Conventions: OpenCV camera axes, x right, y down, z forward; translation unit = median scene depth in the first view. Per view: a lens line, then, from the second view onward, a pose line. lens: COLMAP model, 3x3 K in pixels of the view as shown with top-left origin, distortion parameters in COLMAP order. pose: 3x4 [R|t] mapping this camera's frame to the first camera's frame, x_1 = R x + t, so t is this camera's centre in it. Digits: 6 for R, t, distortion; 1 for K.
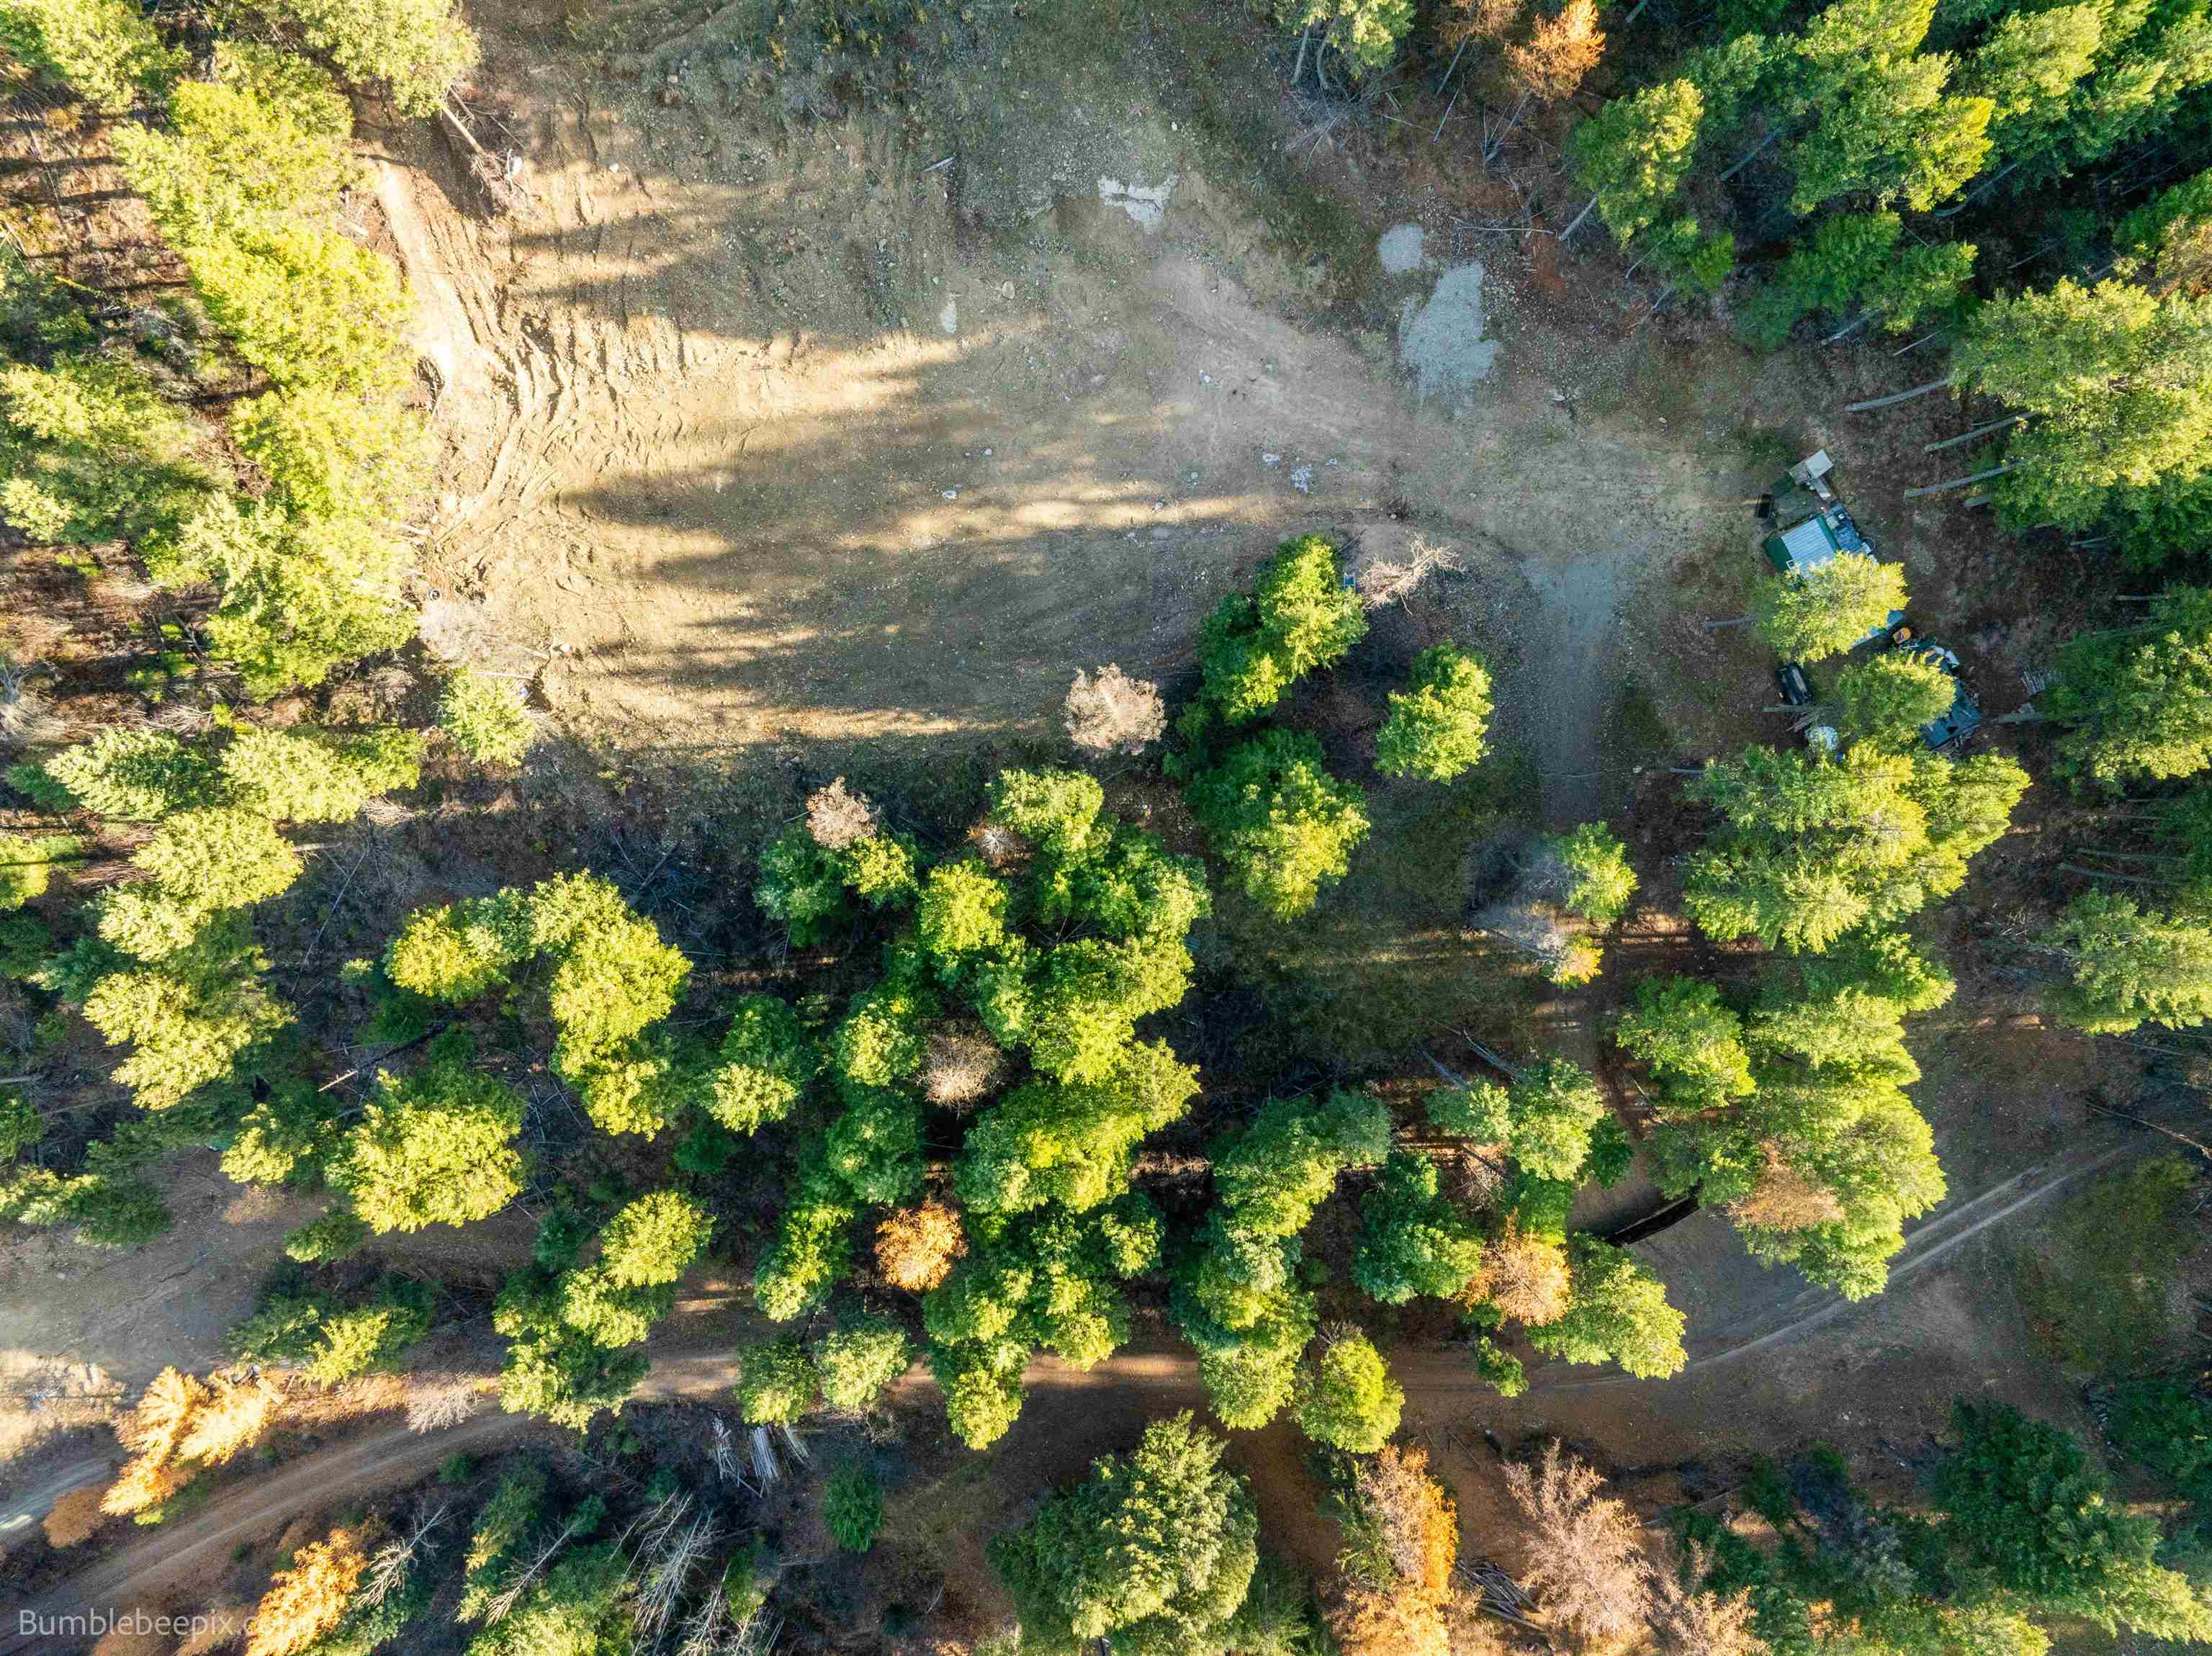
lens RADIAL K [[1565.0, 0, 1107.2], [0, 1565.0, 828.2], [0, 0, 1]] dist [-0.037770, 0.010380]
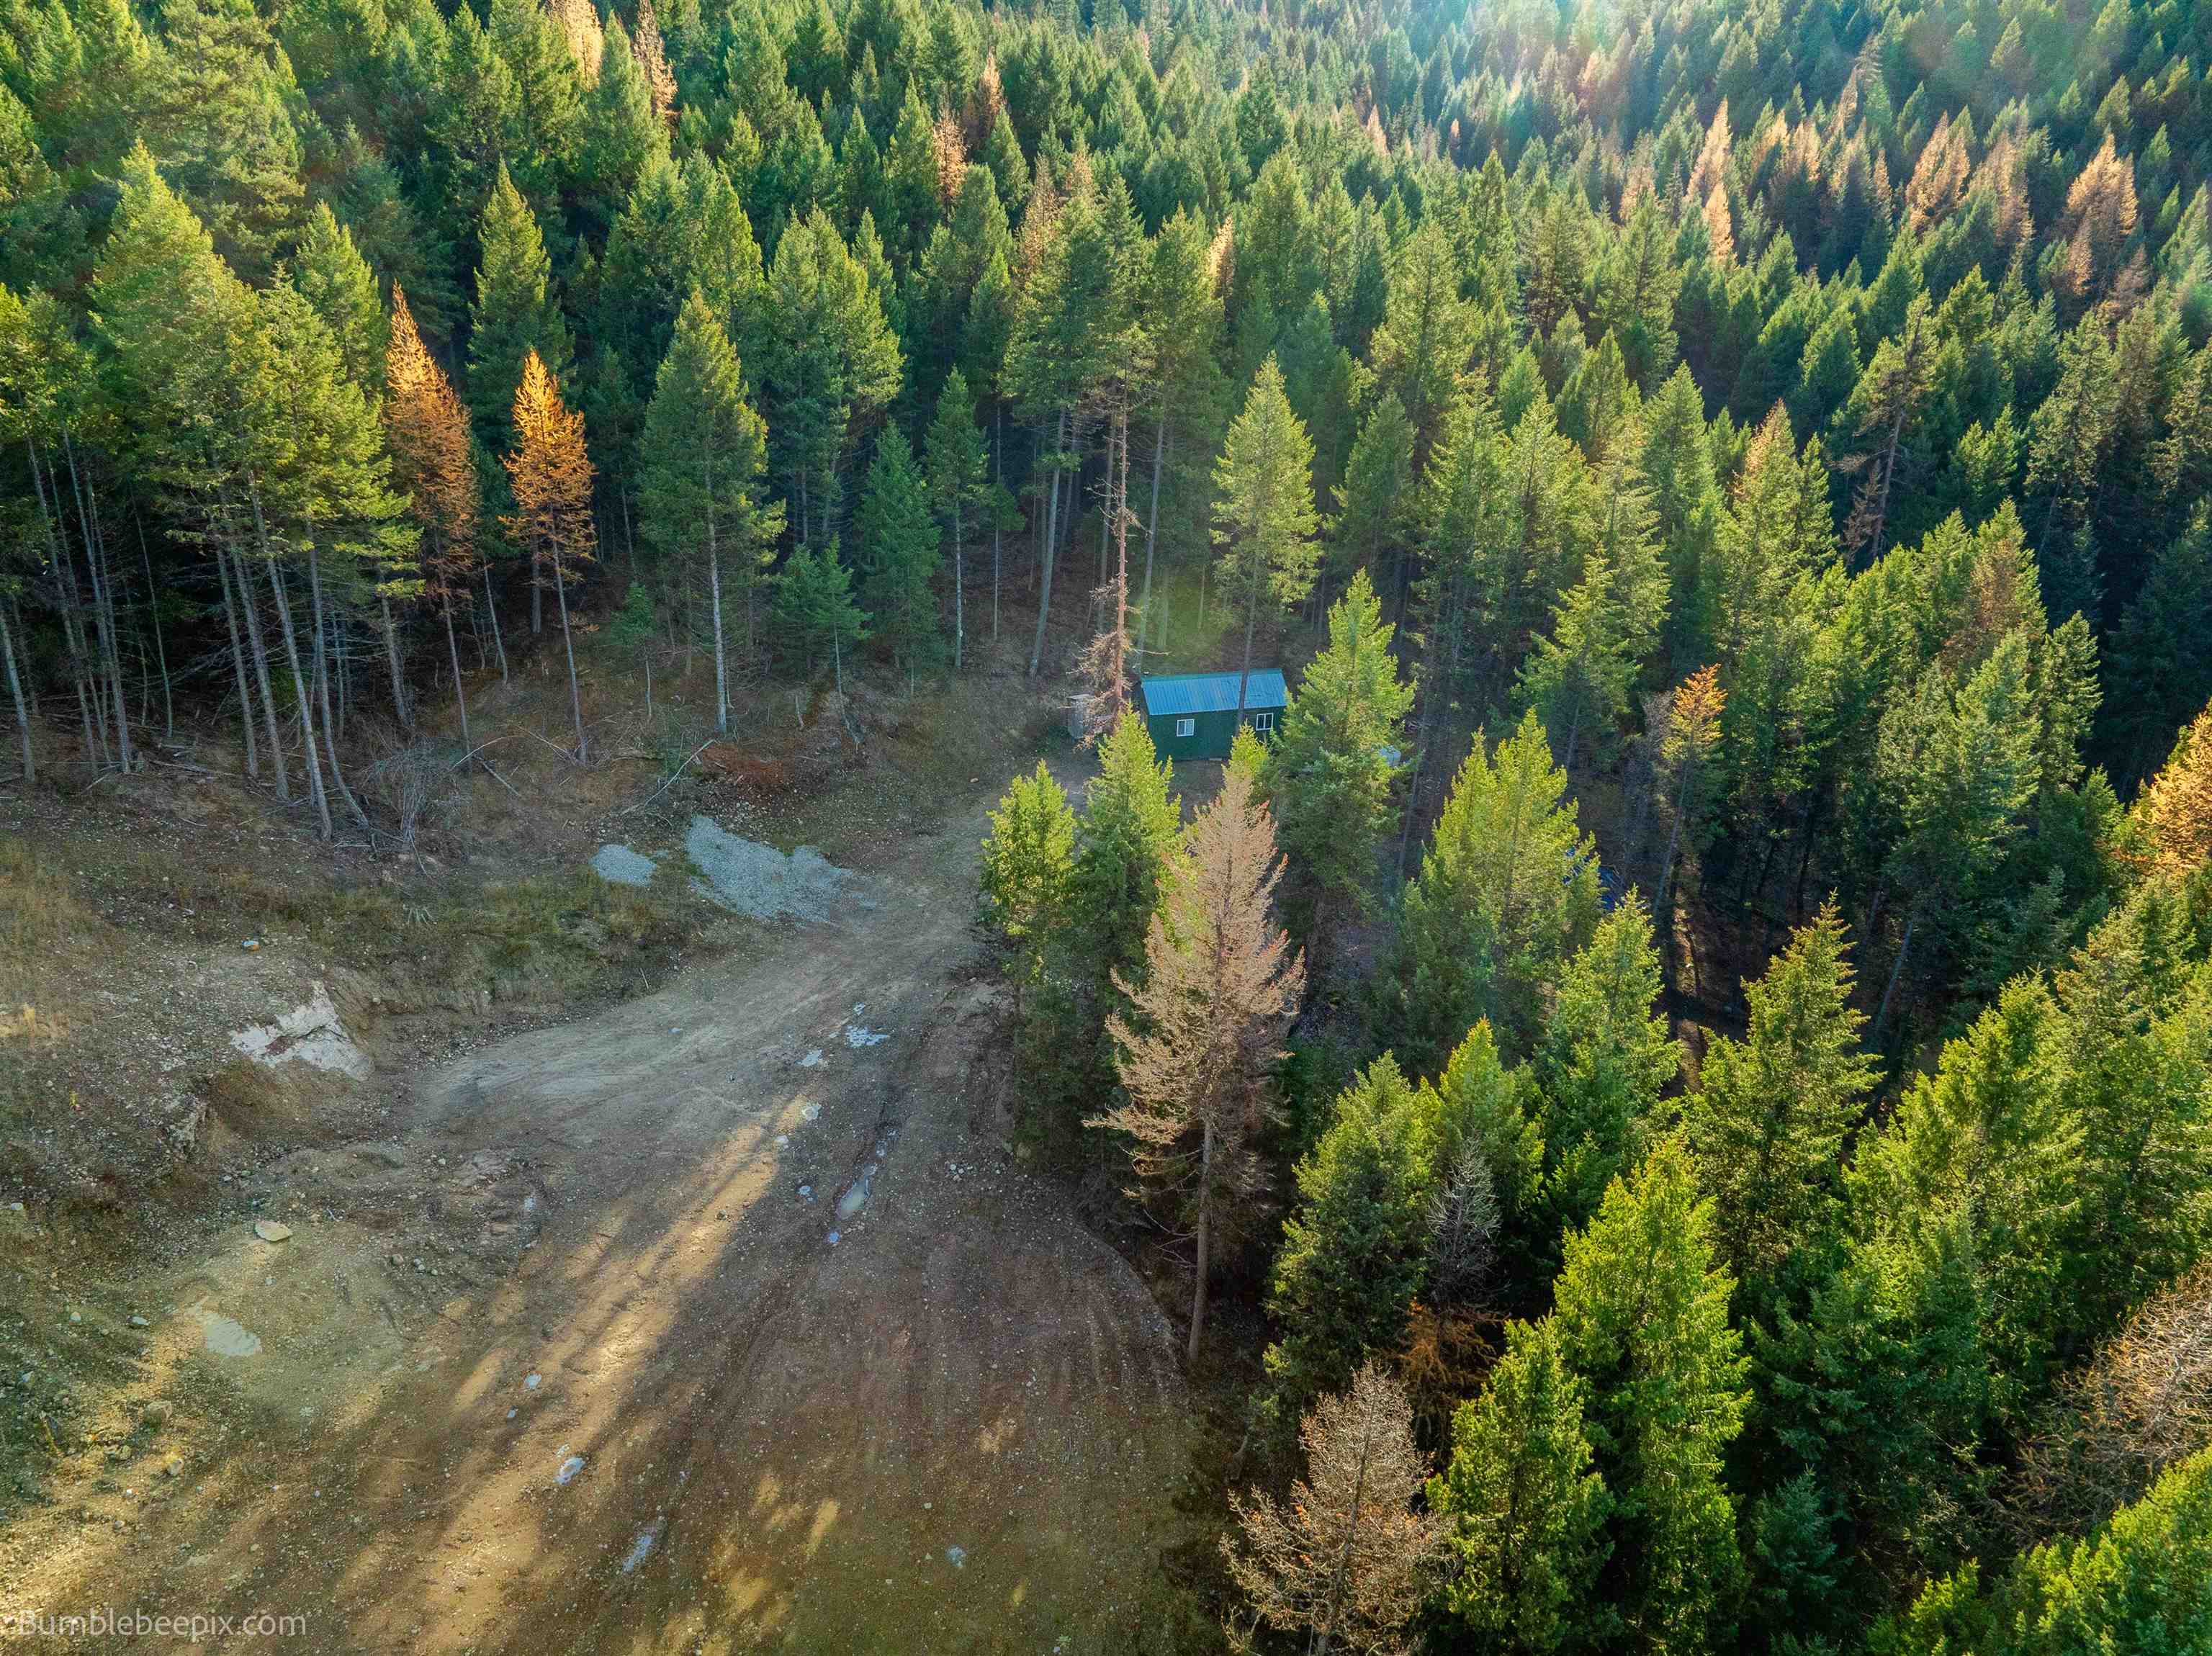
lens RADIAL K [[1565.0, 0, 1102.4], [0, 1565.0, 824.0], [0, 0, 1]] dist [-0.037770, 0.010380]
pose [[0.259107, -0.407708, 0.875579, -0.369300], [0.965347, 0.138517, -0.221173, -0.008465], [-0.031109, 0.902545, 0.429470, 0.678672]]
